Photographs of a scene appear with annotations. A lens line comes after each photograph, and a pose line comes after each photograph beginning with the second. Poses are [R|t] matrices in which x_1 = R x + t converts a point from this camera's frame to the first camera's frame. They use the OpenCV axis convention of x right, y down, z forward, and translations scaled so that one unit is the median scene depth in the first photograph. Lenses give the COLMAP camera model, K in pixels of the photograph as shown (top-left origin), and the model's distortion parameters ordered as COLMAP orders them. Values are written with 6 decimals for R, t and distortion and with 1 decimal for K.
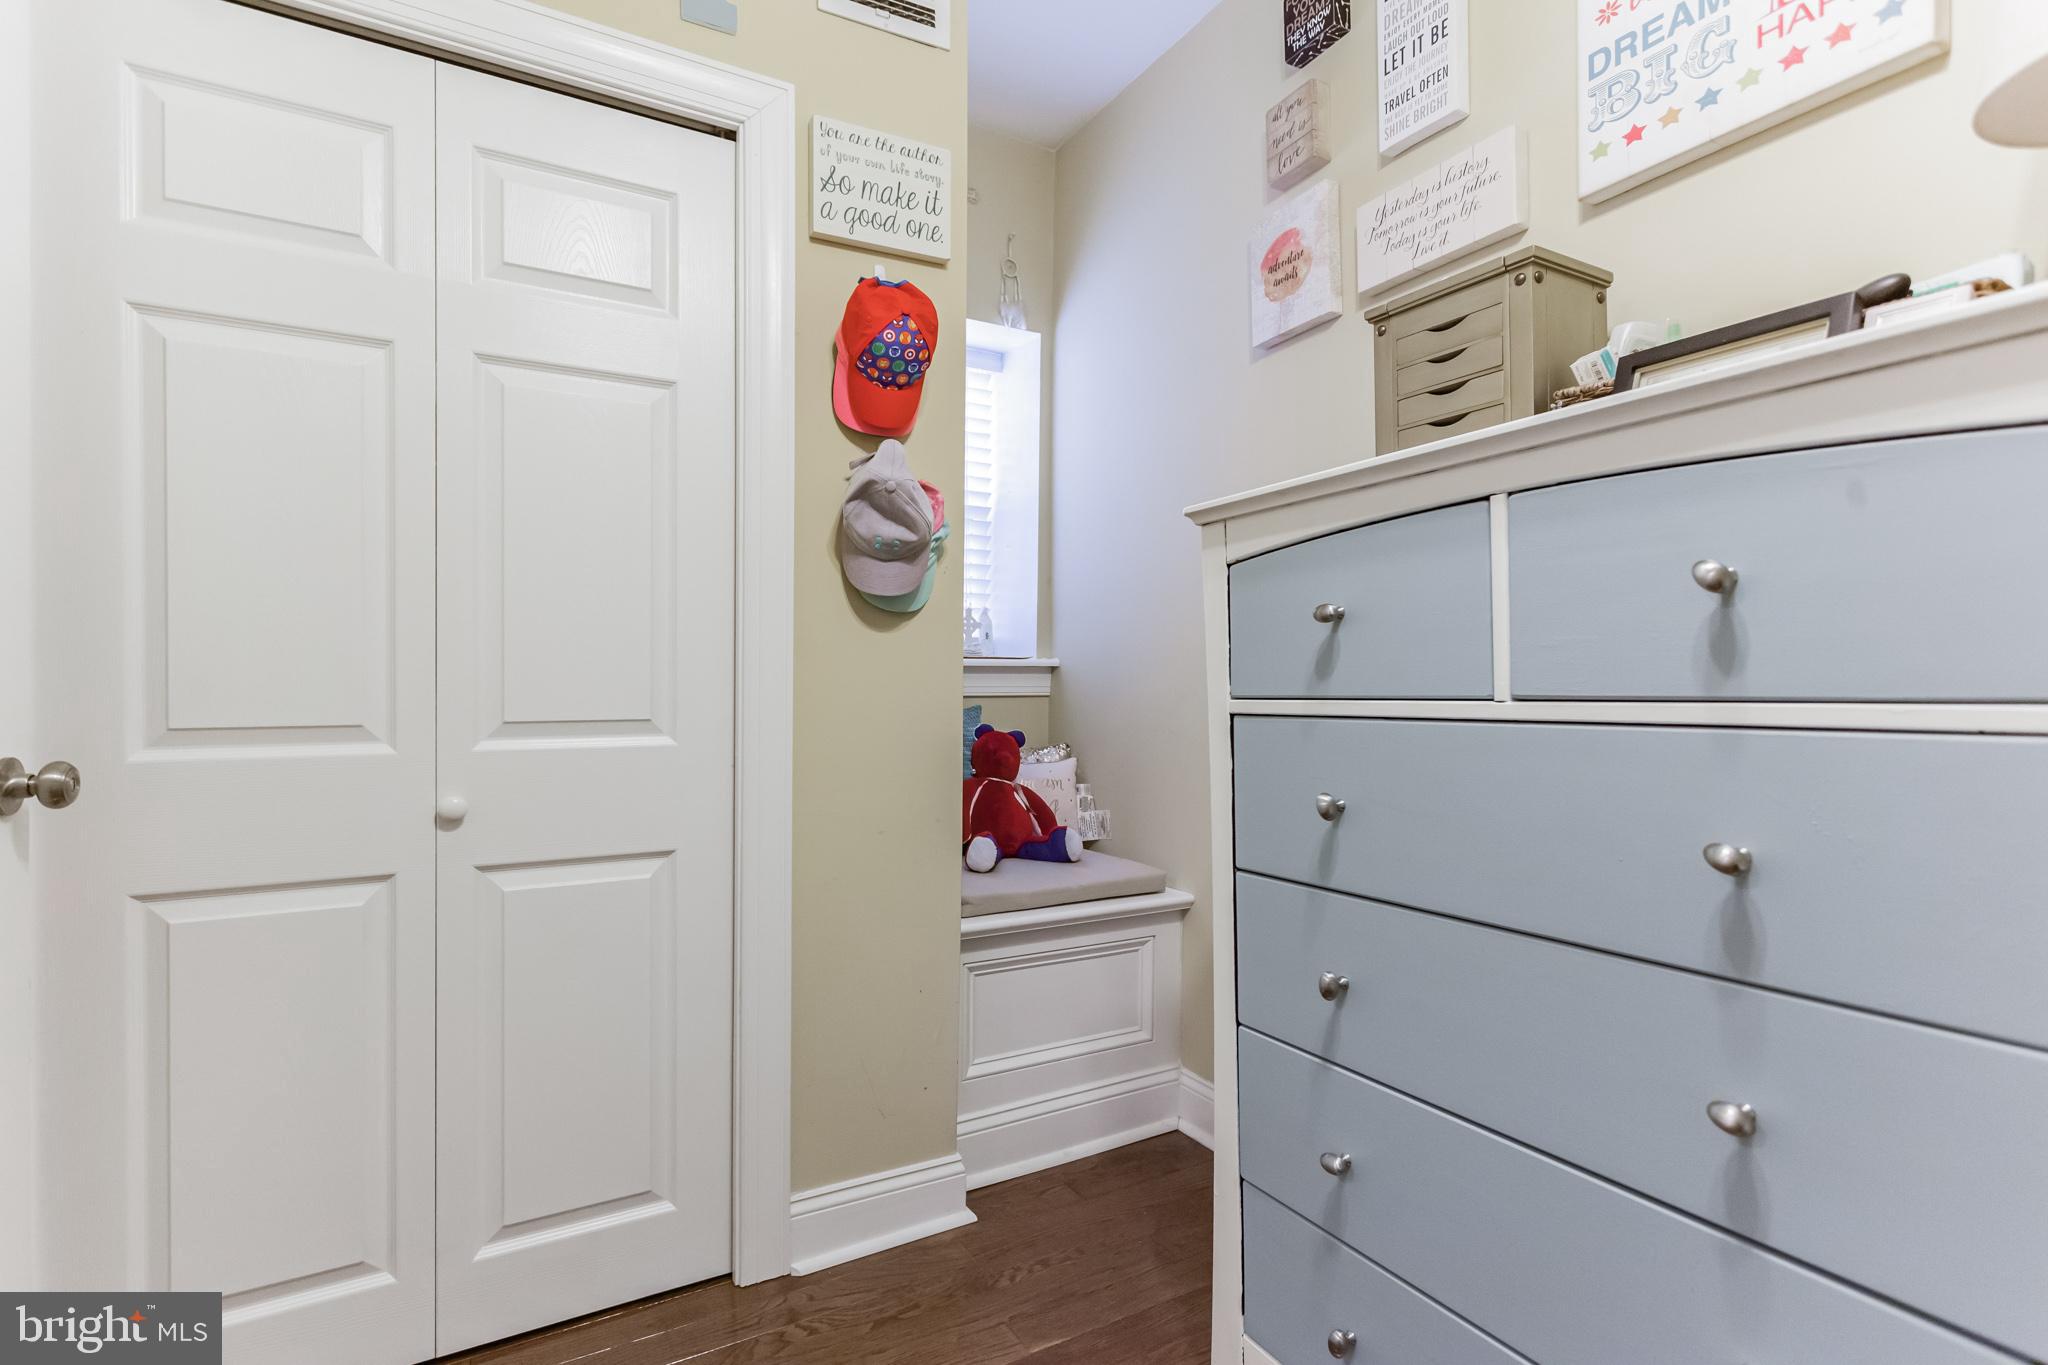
lens RADIAL K [[984.5, 0, 1019.9], [0, 984.5, 685.0], [0, 0, 1]] dist [-0.000733, 0.006692]
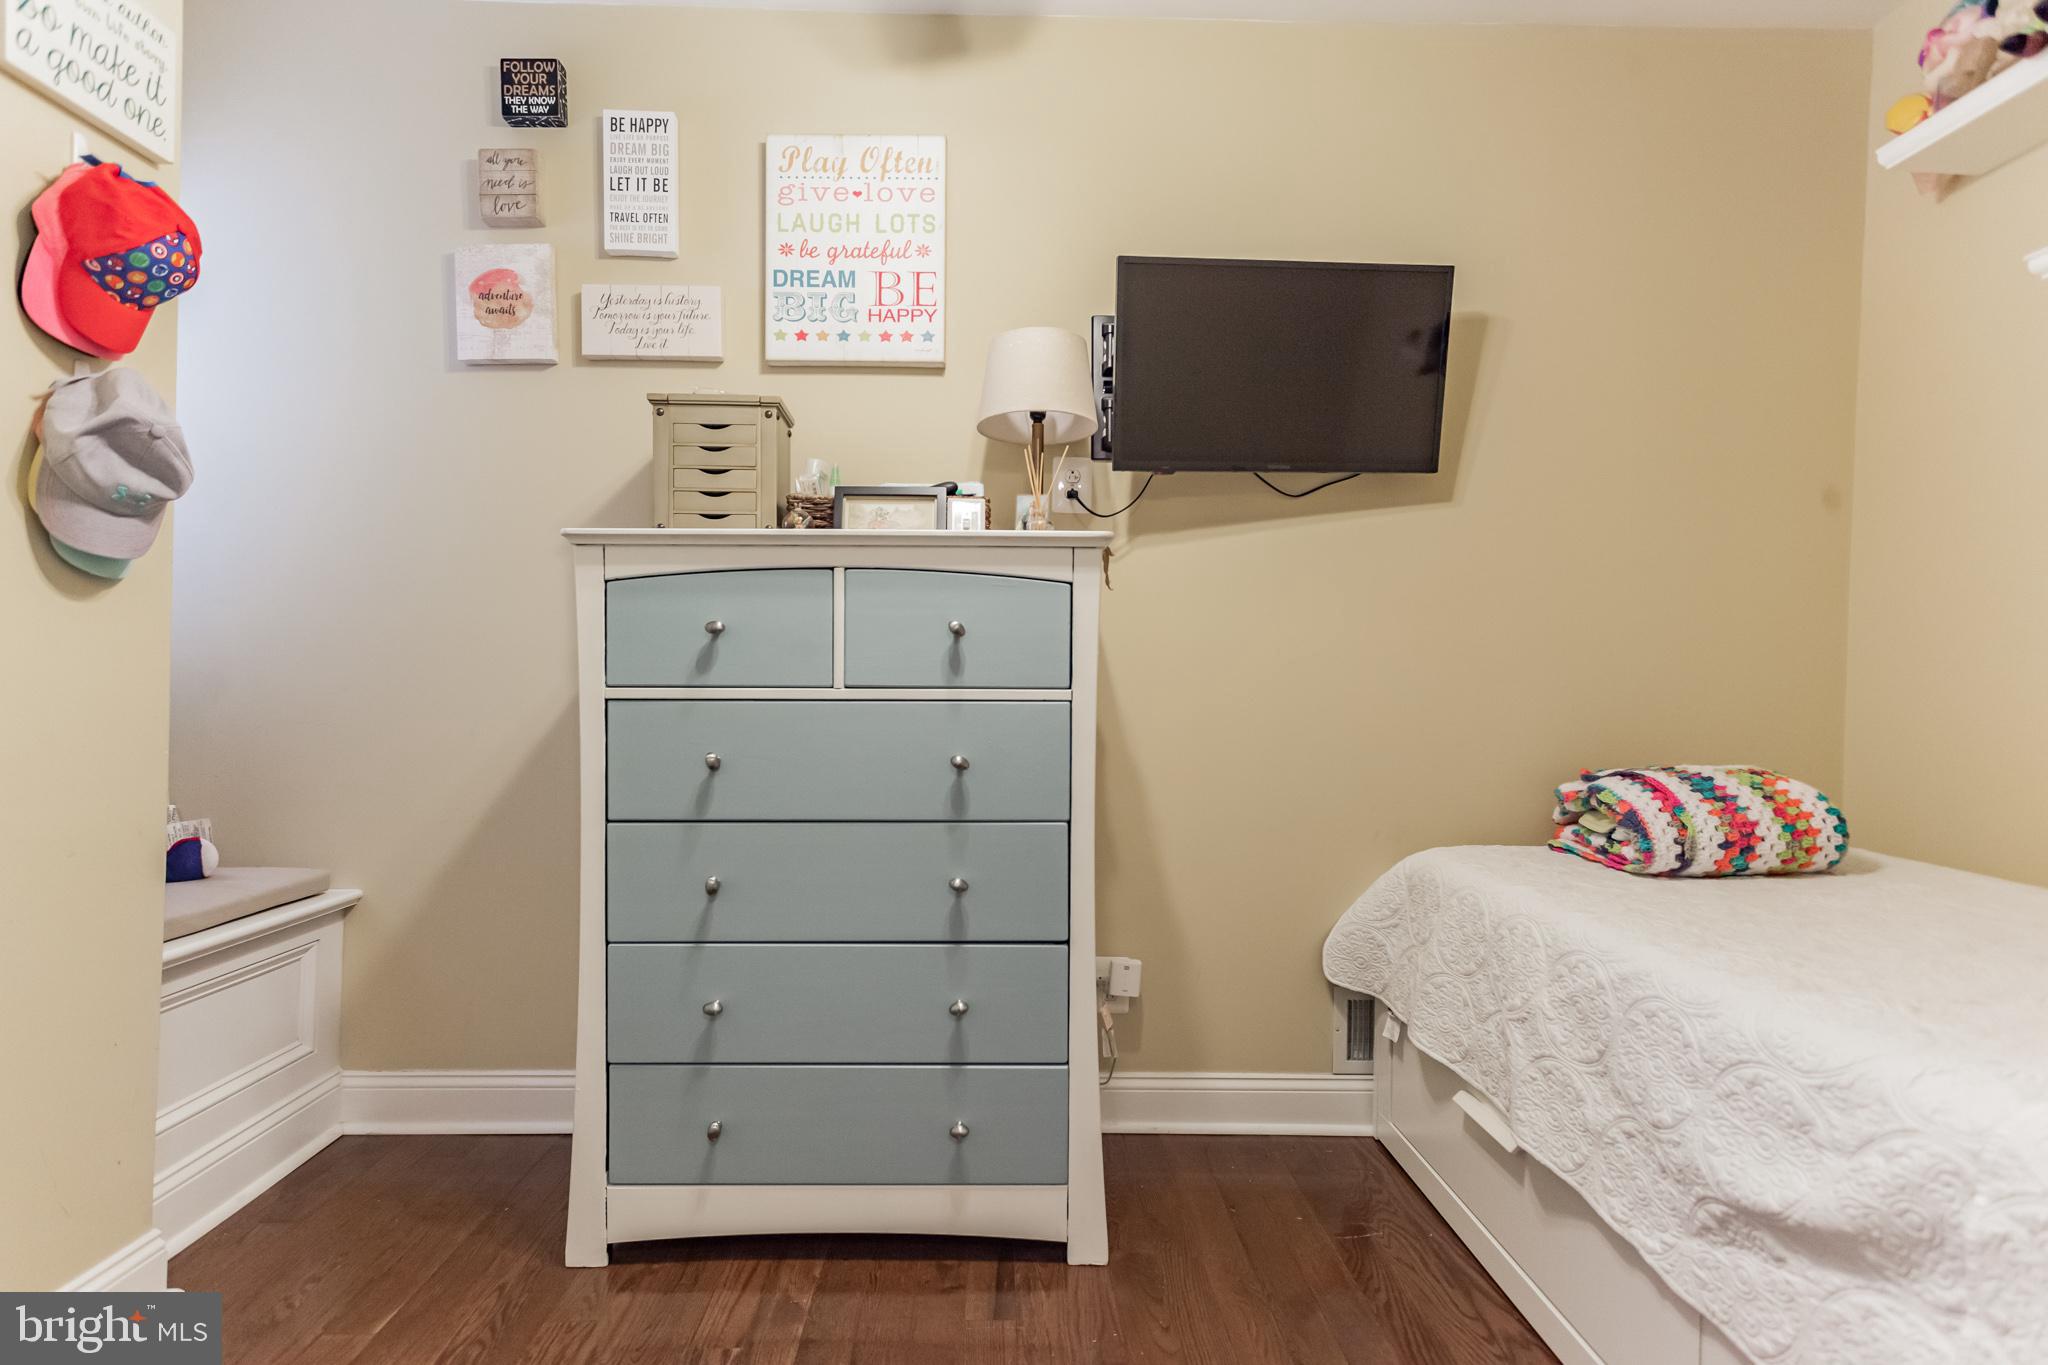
lens RADIAL K [[984.5, 0, 1018.6], [0, 984.5, 693.5], [0, 0, 1]] dist [-0.000733, 0.006692]
pose [[0.459904, 0.005783, 0.887950, -0.520411], [-0.012416, 0.999923, -0.000081, 0.012642], [-0.887882, -0.010987, 0.459941, -0.039590]]
